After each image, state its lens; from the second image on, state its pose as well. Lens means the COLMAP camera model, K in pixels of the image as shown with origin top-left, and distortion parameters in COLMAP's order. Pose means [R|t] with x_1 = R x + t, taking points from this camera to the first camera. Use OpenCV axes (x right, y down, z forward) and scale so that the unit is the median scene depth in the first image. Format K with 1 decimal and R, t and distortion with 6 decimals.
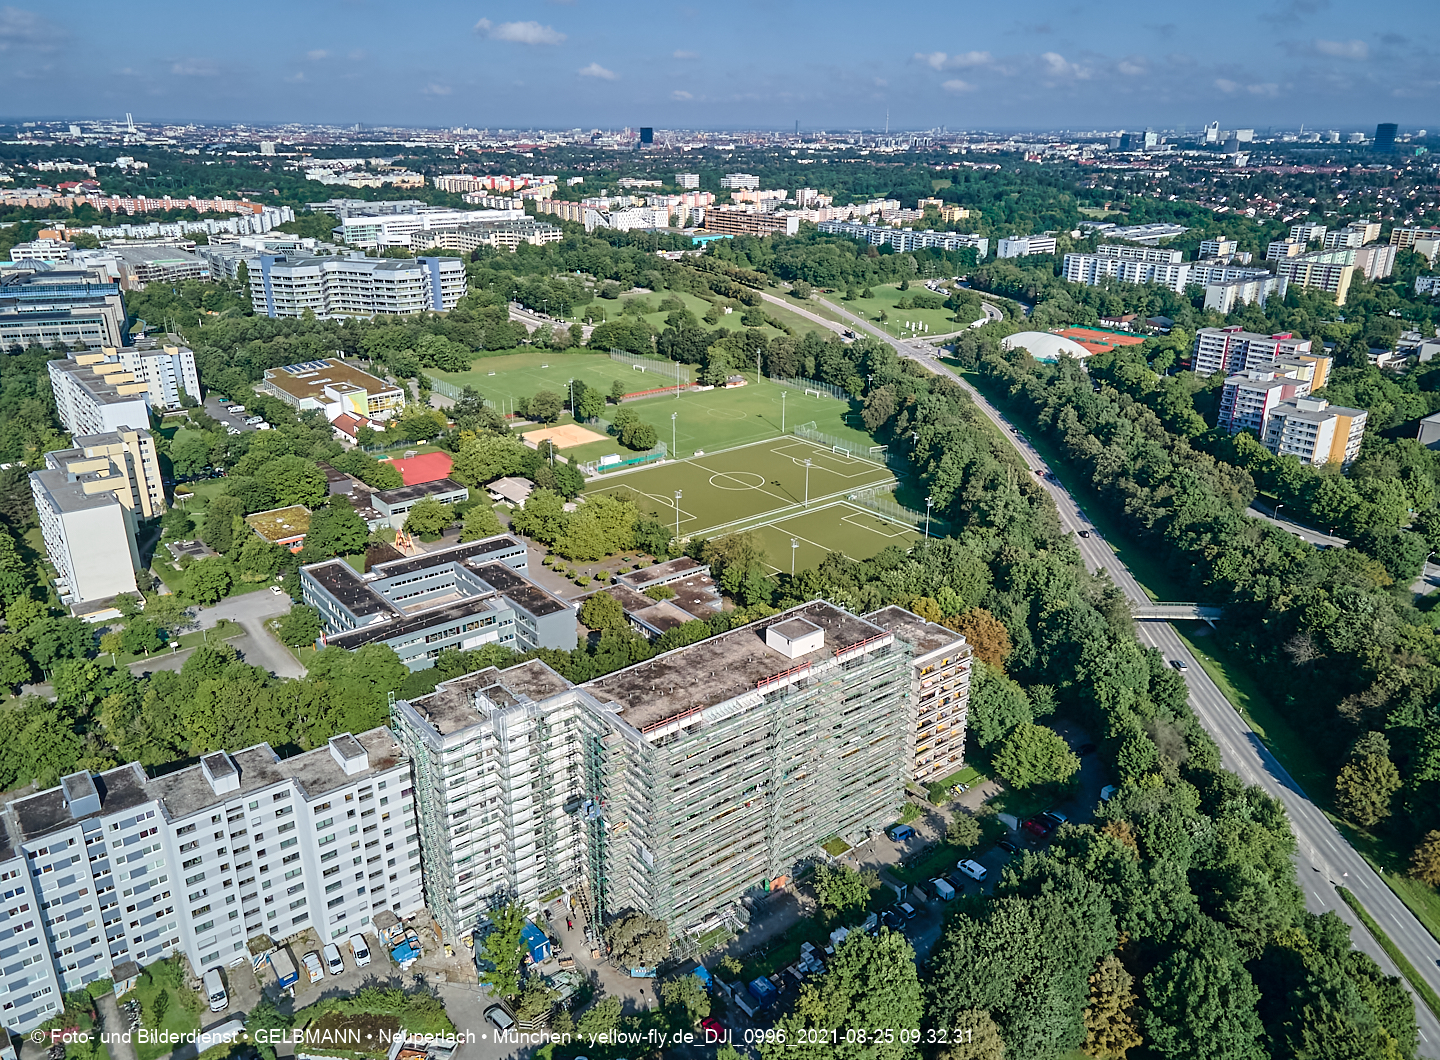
lens RADIAL K [[1072.8, 0, 714.4], [0, 1072.8, 518.4], [0, 0, 1]] dist [0.016233, 0.046969]
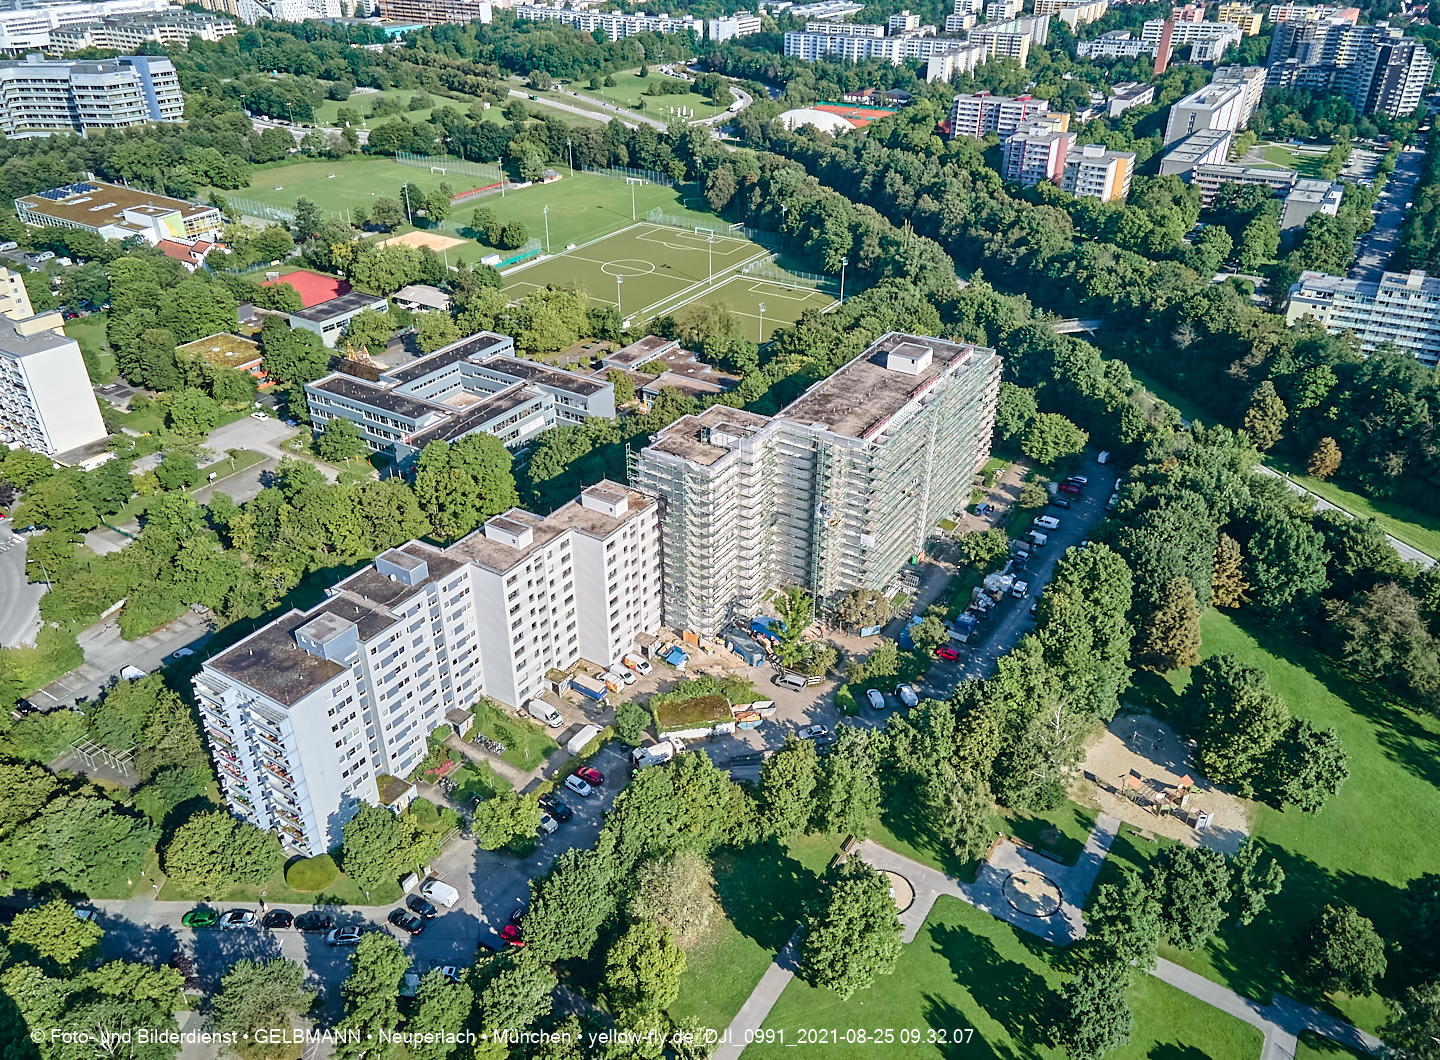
lens RADIAL K [[1072.8, 0, 714.4], [0, 1072.8, 518.4], [0, 0, 1]] dist [0.016233, 0.046969]
pose [[0.943706, -0.167251, 0.285387, -0.317380], [0.116361, 0.975465, 0.186891, 0.022772], [-0.309643, -0.143162, 0.940014, -0.050880]]
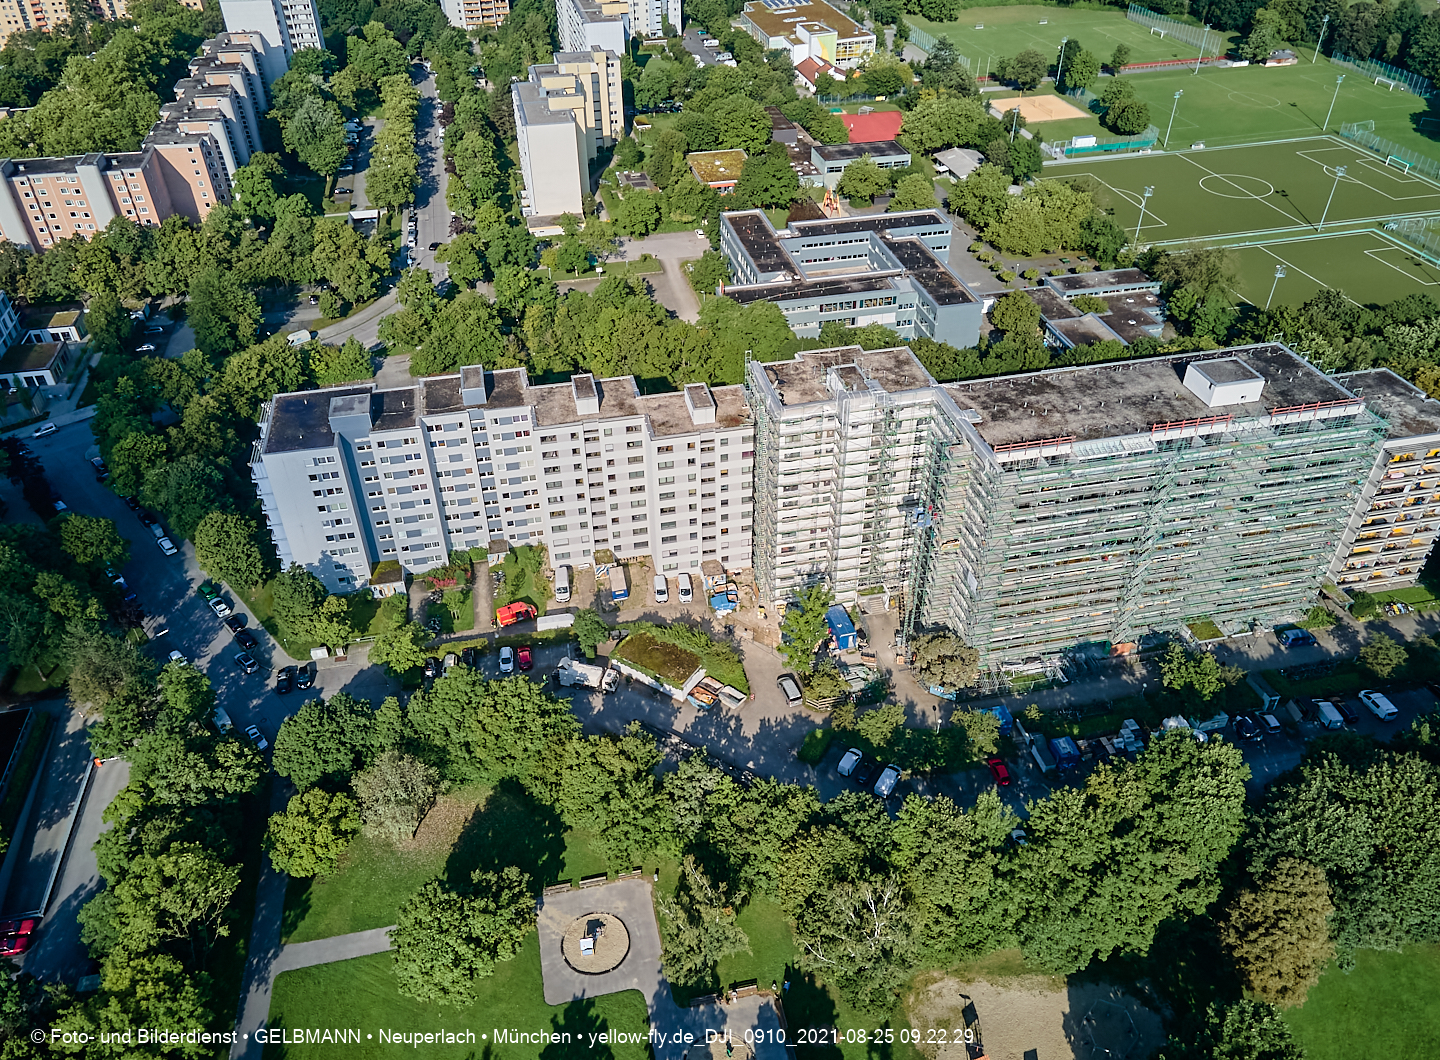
lens RADIAL K [[1072.8, 0, 714.4], [0, 1072.8, 518.4], [0, 0, 1]] dist [0.016233, 0.046969]
pose [[0.899700, 0.250292, -0.357623, 0.029963], [-0.140055, 0.941486, 0.306577, 0.007696], [0.413430, -0.225741, 0.882109, 0.063639]]
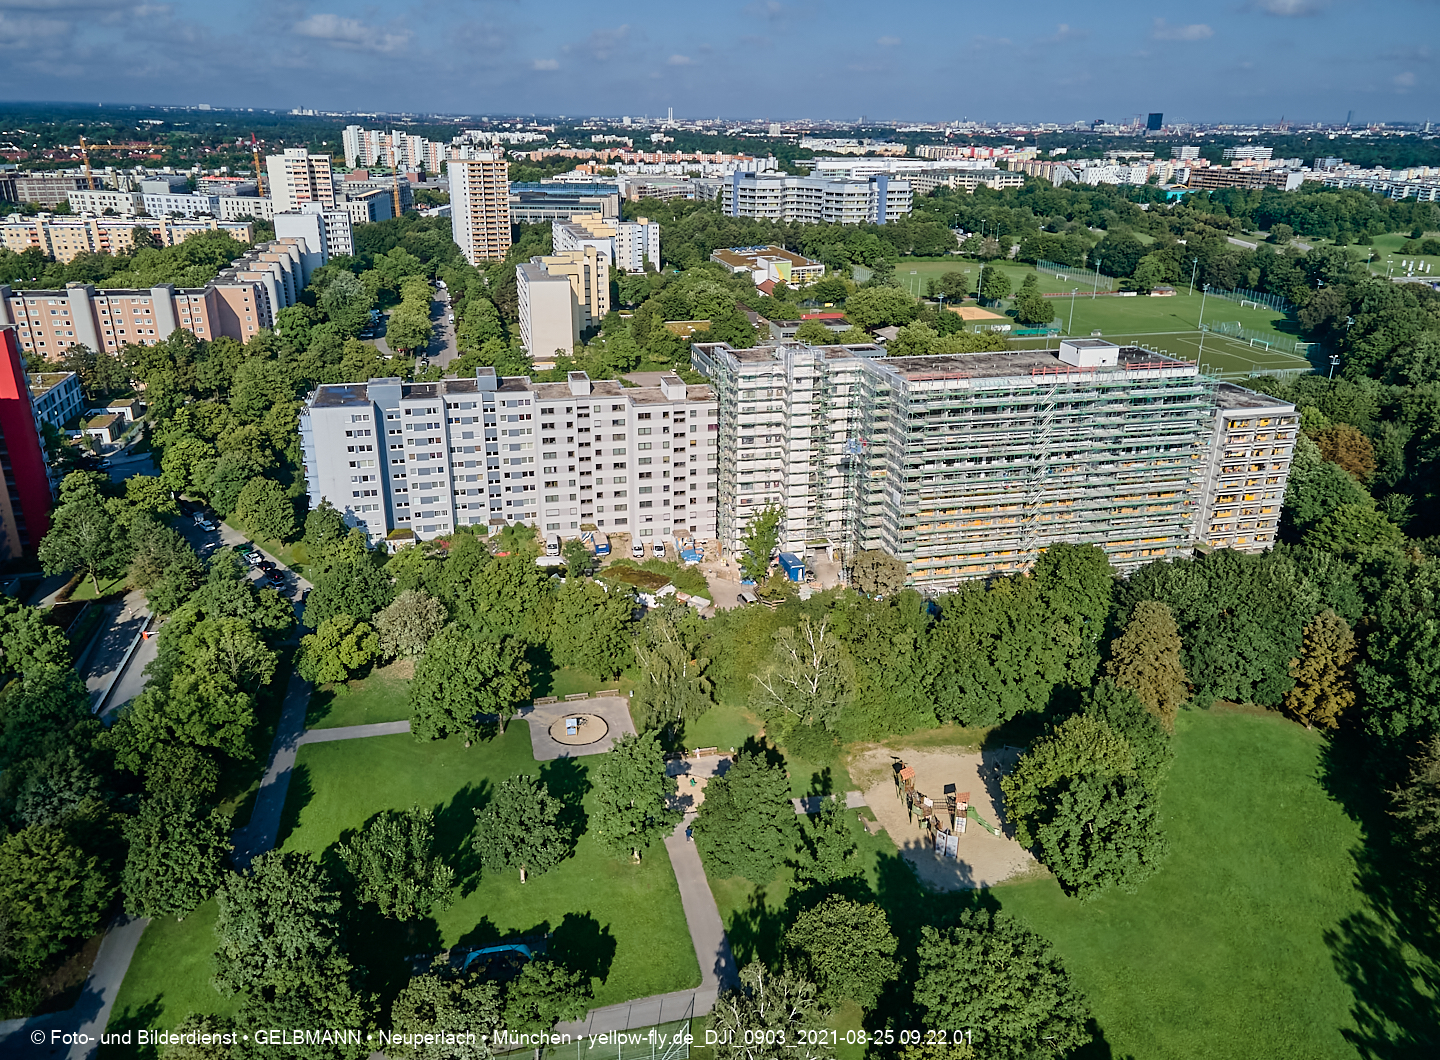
lens RADIAL K [[1072.8, 0, 714.4], [0, 1072.8, 518.4], [0, 0, 1]] dist [0.016233, 0.046969]
pose [[0.908810, 0.151929, -0.388563, 0.110500], [-0.151351, 0.987952, 0.032296, 0.182288], [0.388789, 0.029459, 0.920856, -0.049610]]
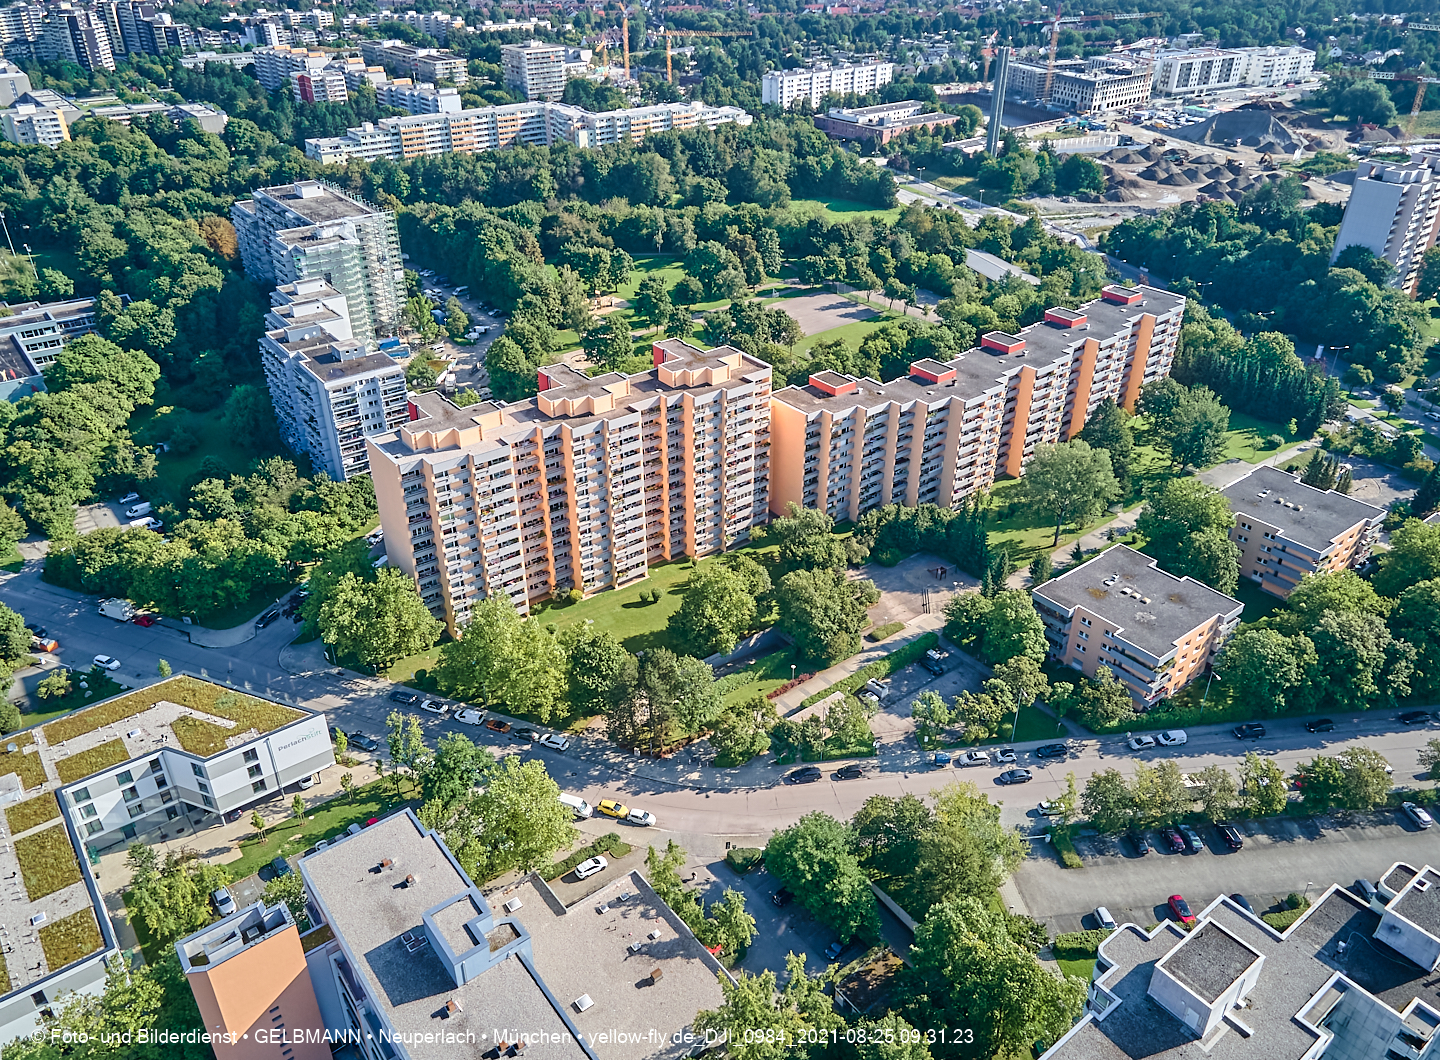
lens RADIAL K [[1072.8, 0, 714.4], [0, 1072.8, 518.4], [0, 0, 1]] dist [0.016233, 0.046969]
pose [[0.011144, -0.505064, 0.863010, -1.166279], [0.349854, 0.810484, 0.469807, -0.039010], [-0.936738, 0.296692, 0.185731, 0.097828]]
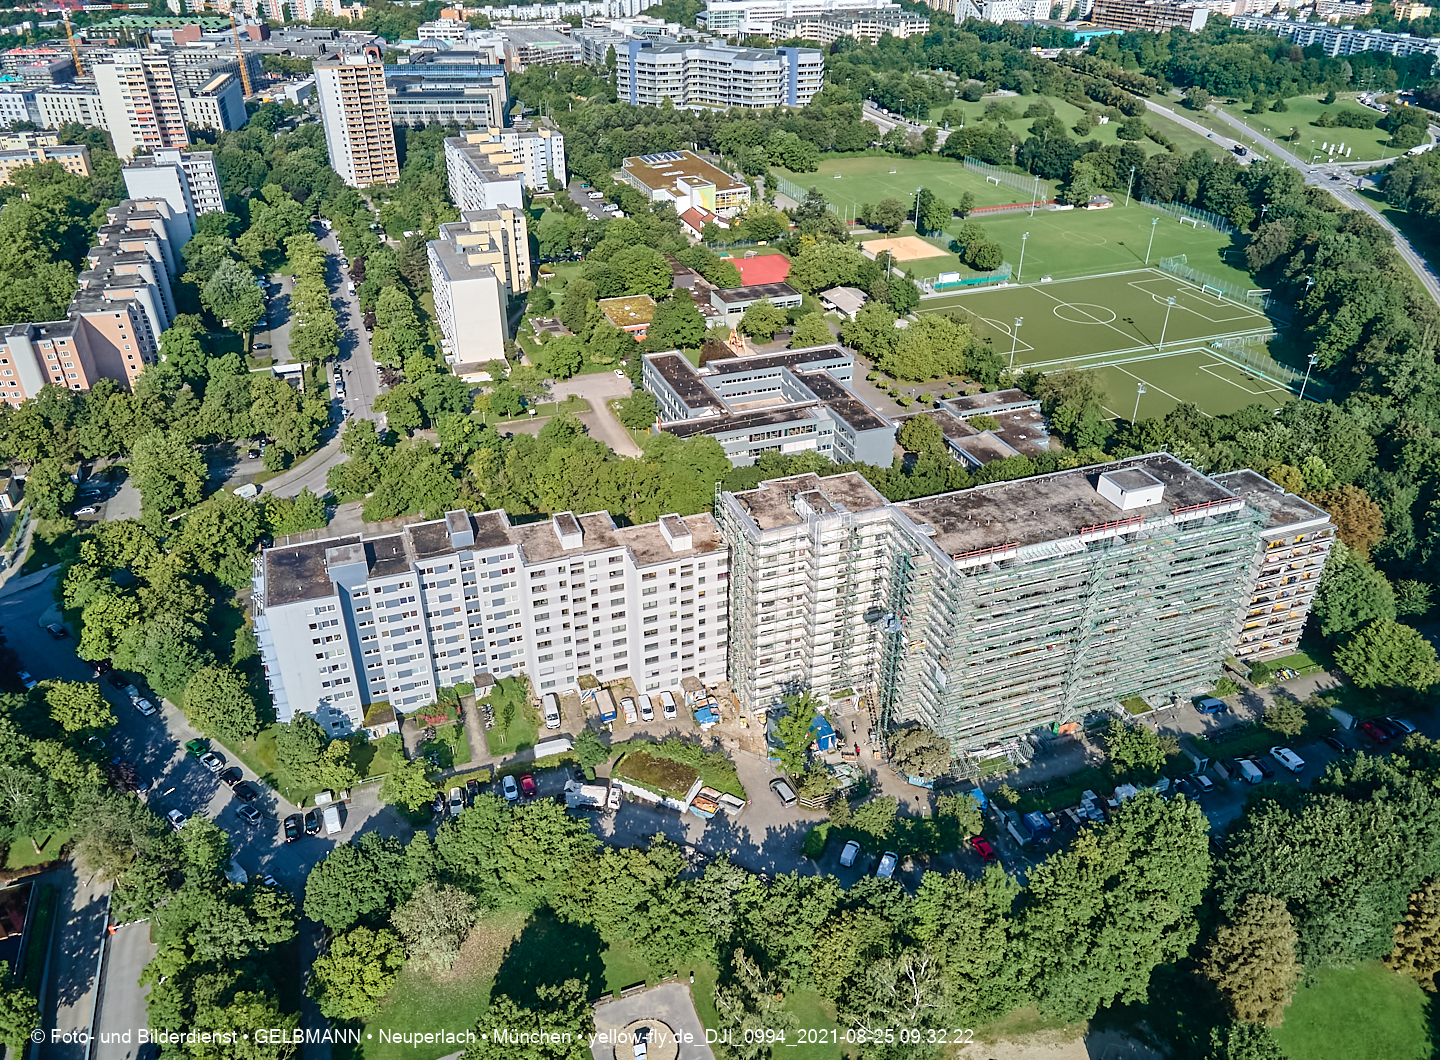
lens RADIAL K [[1072.8, 0, 714.4], [0, 1072.8, 518.4], [0, 0, 1]] dist [0.016233, 0.046969]
pose [[0.951220, 0.154154, -0.267240, -0.009478], [-0.106663, 0.977125, 0.183981, 0.001142], [0.289489, -0.146502, 0.945903, -0.003027]]
